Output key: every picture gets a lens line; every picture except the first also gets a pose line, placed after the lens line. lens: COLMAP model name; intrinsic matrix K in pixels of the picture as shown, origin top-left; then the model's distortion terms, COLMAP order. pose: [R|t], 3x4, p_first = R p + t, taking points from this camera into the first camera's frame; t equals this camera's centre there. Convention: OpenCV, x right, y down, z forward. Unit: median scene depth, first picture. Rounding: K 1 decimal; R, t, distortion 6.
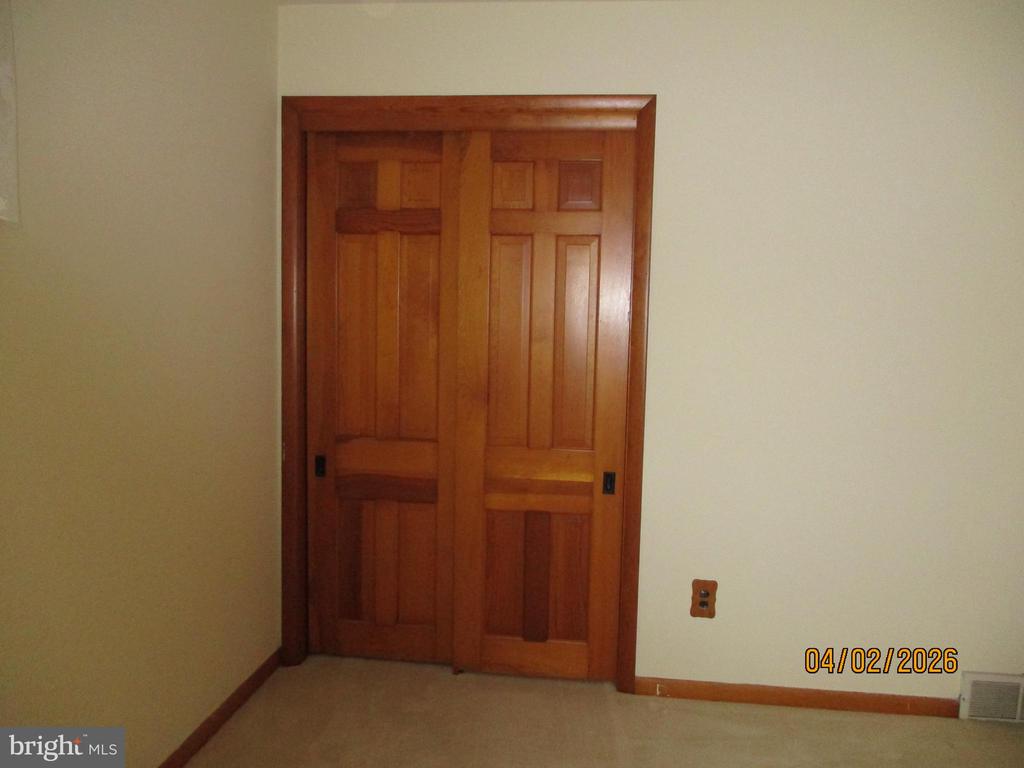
lens RADIAL K [[883.6, 0, 512.0], [0, 883.6, 395.3], [0, 0, 1]] dist [-0.037667, 0.004900]
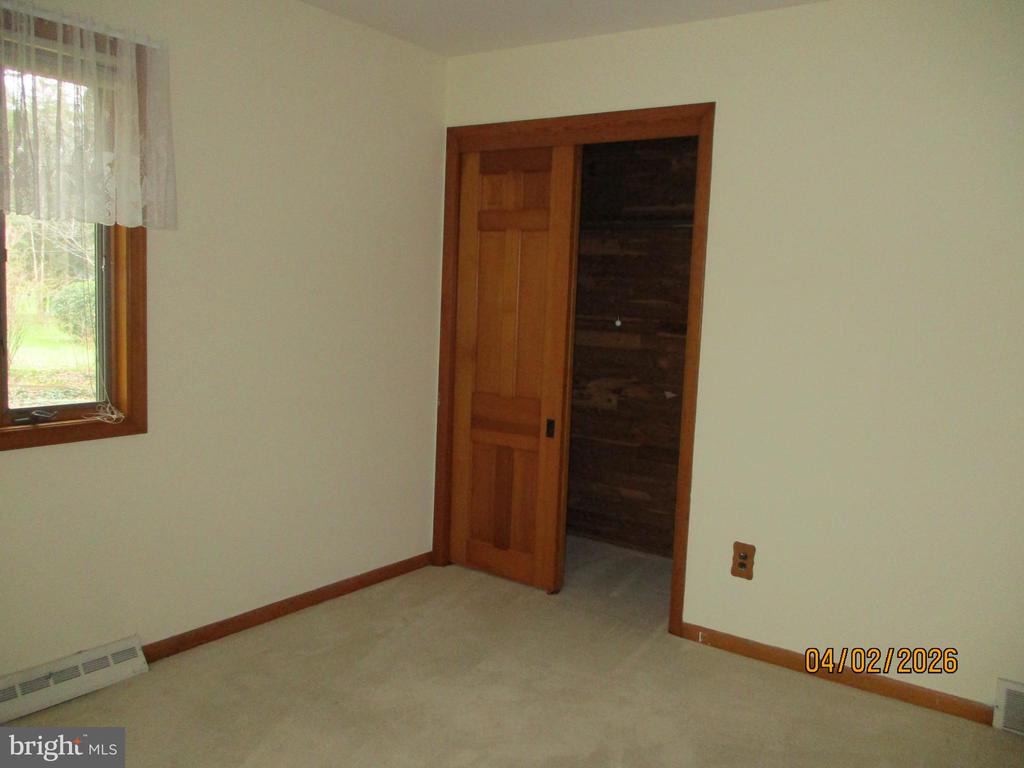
lens RADIAL K [[844.6, 0, 512.9], [0, 844.6, 379.0], [0, 0, 1]] dist [-0.041743, 0.017319]
pose [[0.882585, 0.060705, -0.466216, 0.437571], [-0.065109, 0.997856, 0.006672, 0.018992], [0.465622, 0.024466, 0.884646, -0.055872]]
